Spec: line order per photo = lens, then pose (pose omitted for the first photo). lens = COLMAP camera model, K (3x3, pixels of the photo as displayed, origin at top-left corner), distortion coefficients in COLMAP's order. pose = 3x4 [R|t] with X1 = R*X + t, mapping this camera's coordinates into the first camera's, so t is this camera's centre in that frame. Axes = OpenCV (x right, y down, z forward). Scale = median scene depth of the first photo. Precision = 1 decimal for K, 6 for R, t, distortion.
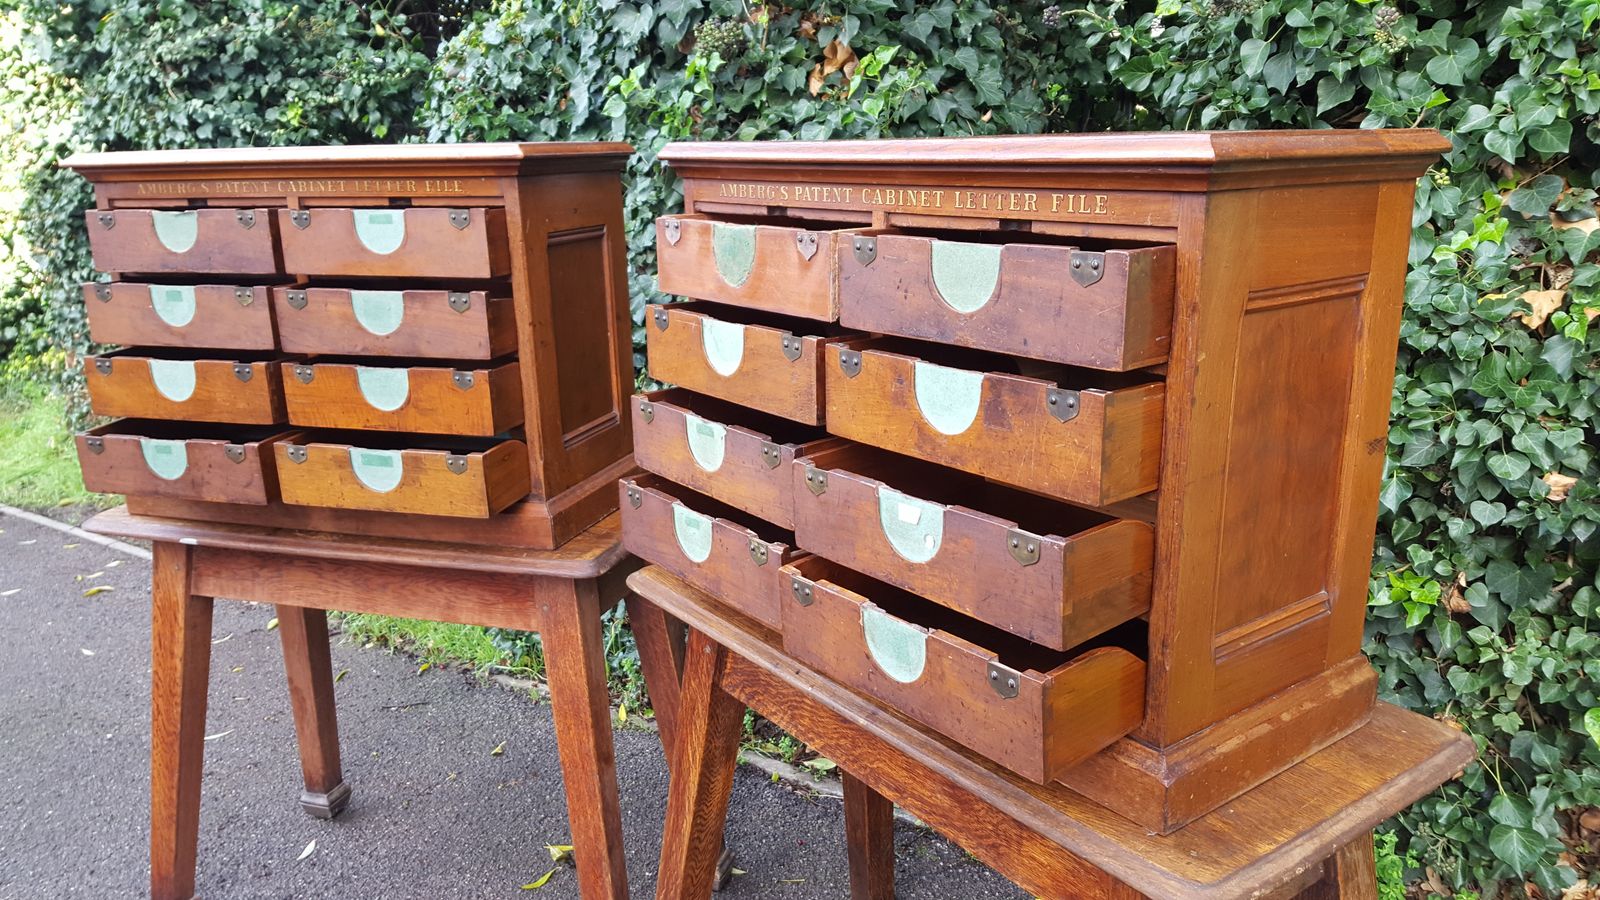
lens RADIAL K [[1185.4, 0, 791.8], [0, 1185.4, 447.9], [0, 0, 1]] dist [0.140747, -0.297158]
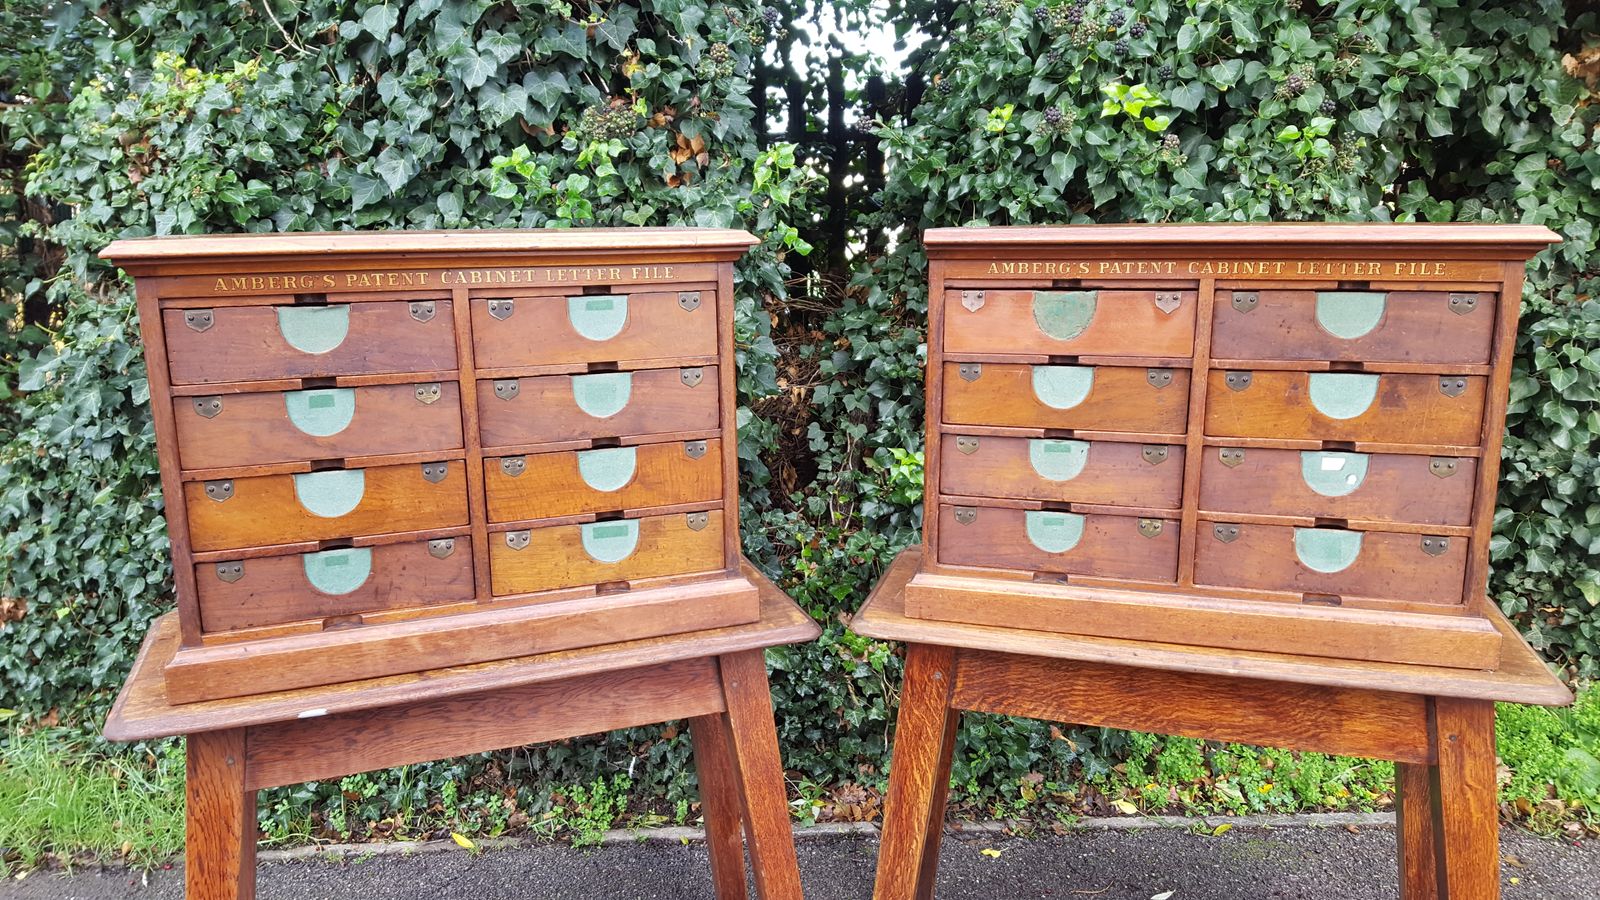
lens RADIAL K [[1177.0, 0, 787.6], [0, 1177.0, 457.8], [0, 0, 1]] dist [0.138676, -0.231815]
pose [[0.794895, -0.115867, 0.595581, -0.752470], [0.146358, 0.989227, -0.002890, -0.046185], [-0.588830, 0.089466, 0.803290, 0.157516]]
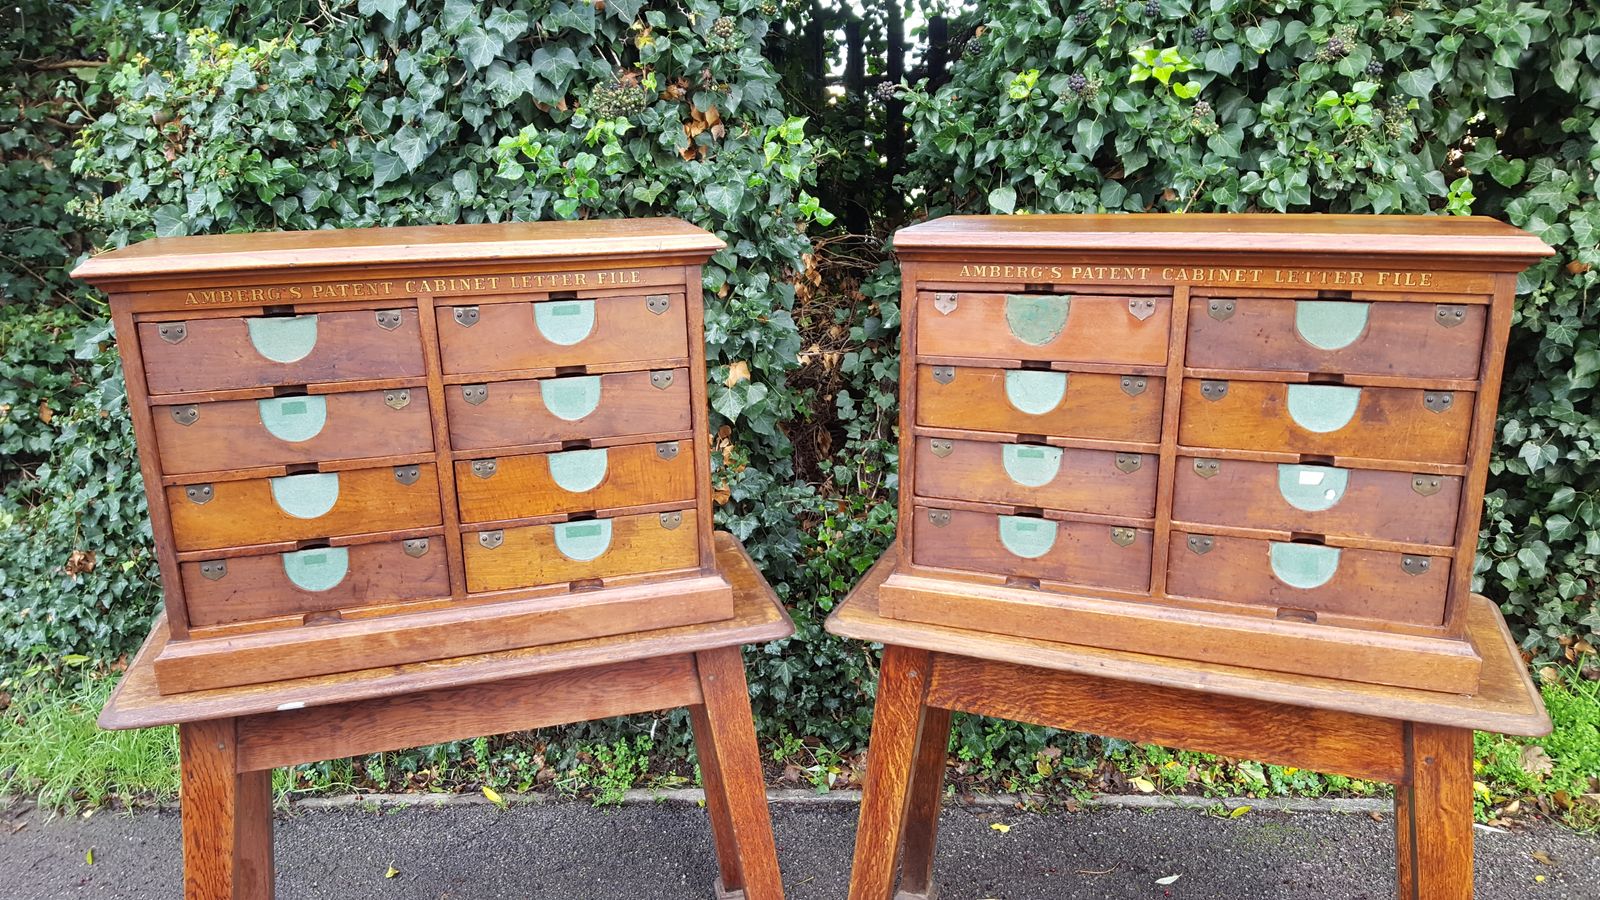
lens RADIAL K [[1177.0, 0, 787.6], [0, 1177.0, 457.8], [0, 0, 1]] dist [0.138676, -0.231815]
pose [[0.842861, -0.143368, 0.518682, -0.658948], [0.138690, 0.989170, 0.048042, -0.093455], [-0.519953, 0.031443, 0.853616, 0.095107]]
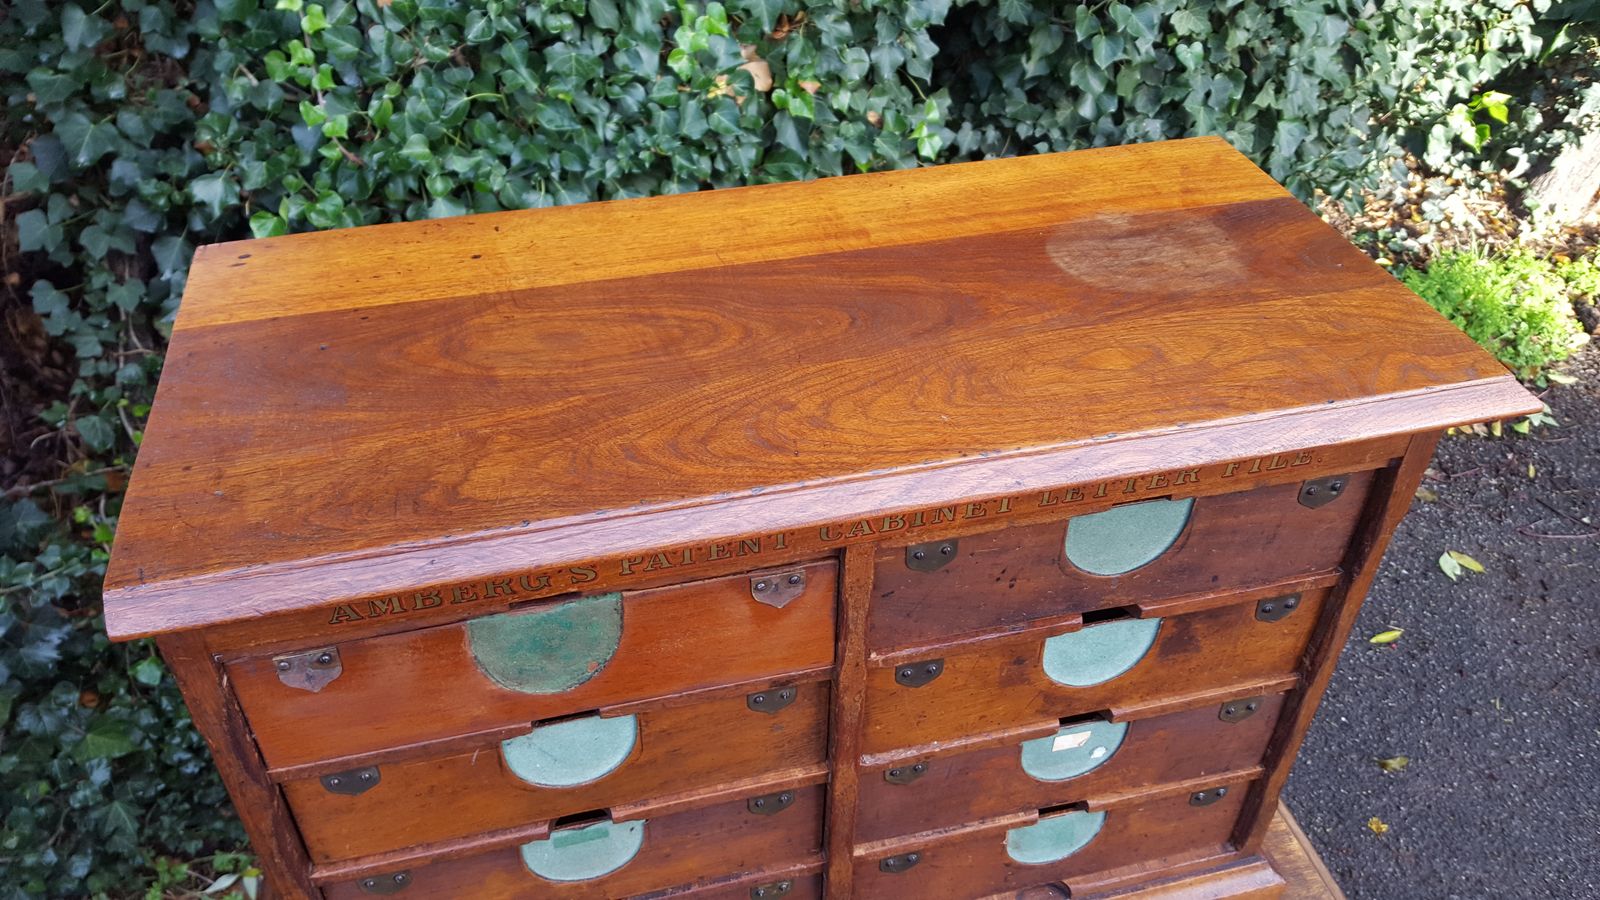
lens RADIAL K [[1180.5, 0, 792.7], [0, 1180.5, 447.7], [0, 0, 1]] dist [0.124911, -0.199298]
pose [[0.396377, -0.561337, 0.726489, -0.221015], [0.216949, 0.826165, 0.519985, -0.364674], [-0.892086, -0.048499, 0.449255, 0.530386]]
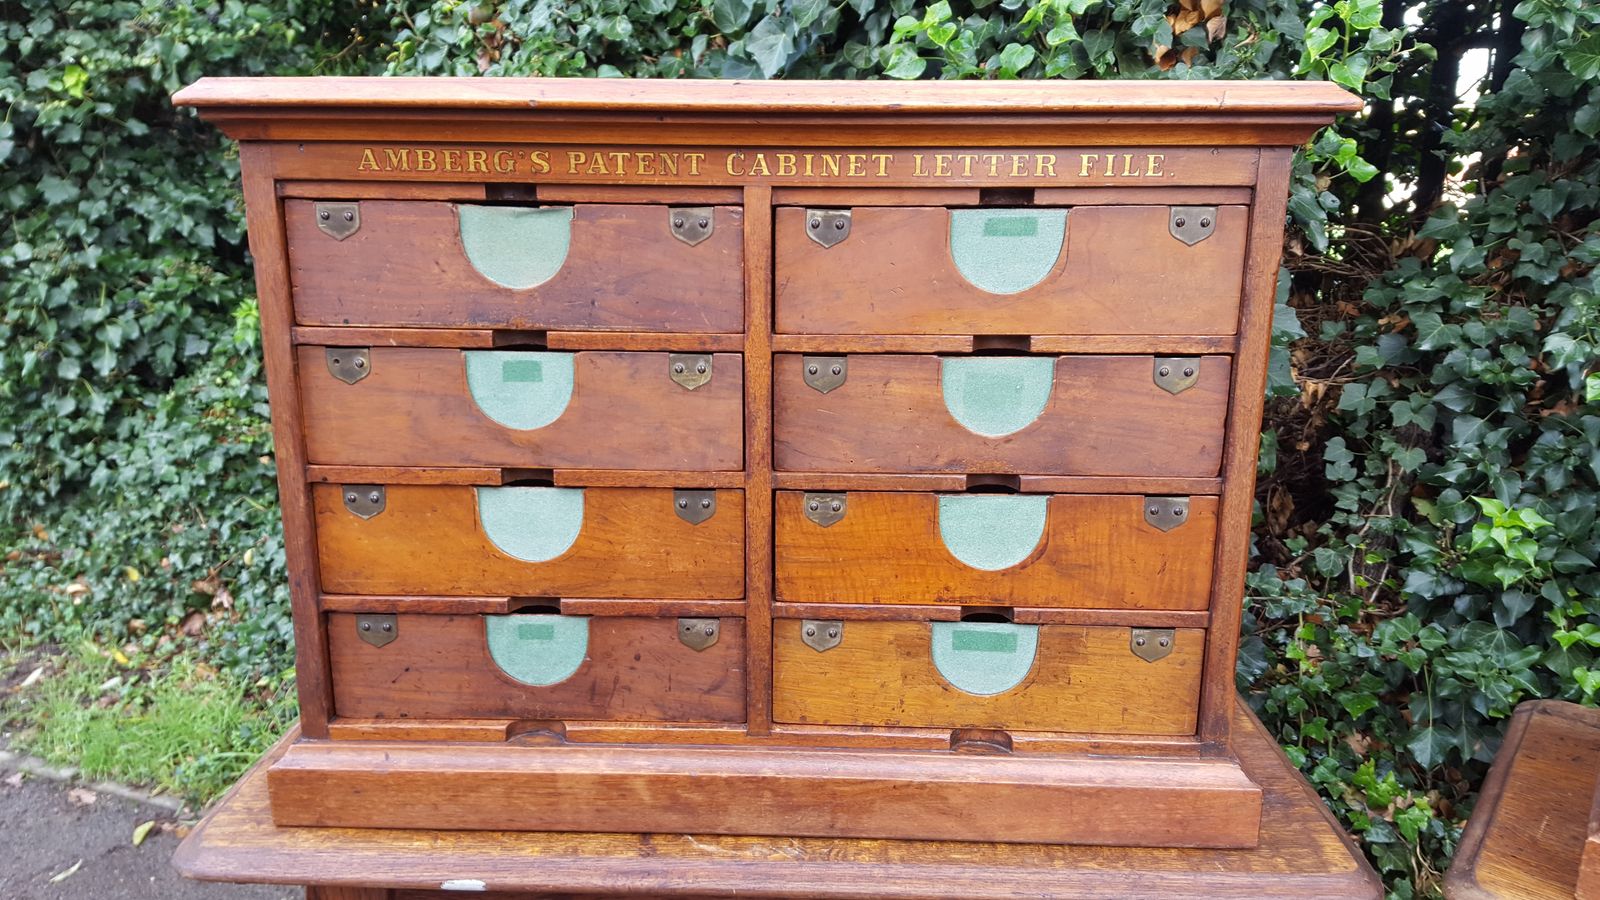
lens RADIAL K [[1193.8, 0, 785.4], [0, 1193.8, 464.9], [0, 0, 1]] dist [0.080324, -0.118806]
pose [[0.961208, -0.039106, 0.273039, -0.534626], [0.039983, 0.999198, 0.002351, -0.094446], [-0.272912, 0.008657, 0.962000, 0.522164]]
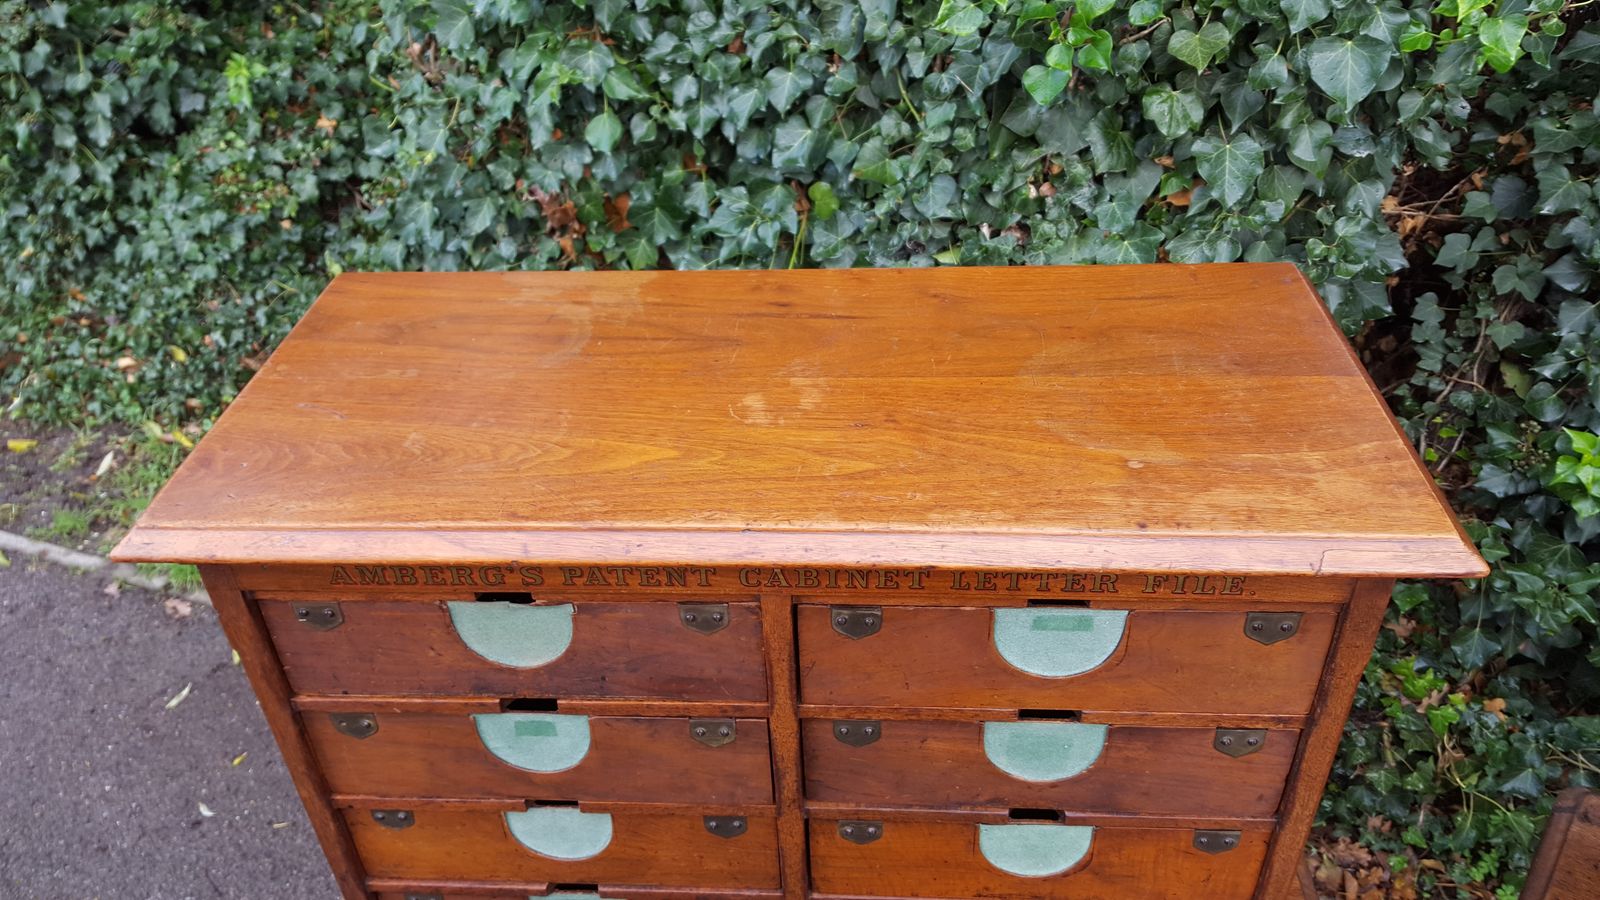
lens RADIAL K [[1210.7, 0, 791.9], [0, 1210.7, 449.2], [0, 0, 1]] dist [0.008834, -0.009226]
pose [[0.967888, -0.155299, 0.197674, -0.480553], [0.076028, 0.930366, 0.358664, -0.408075], [-0.239609, -0.332118, 0.912297, 0.612931]]
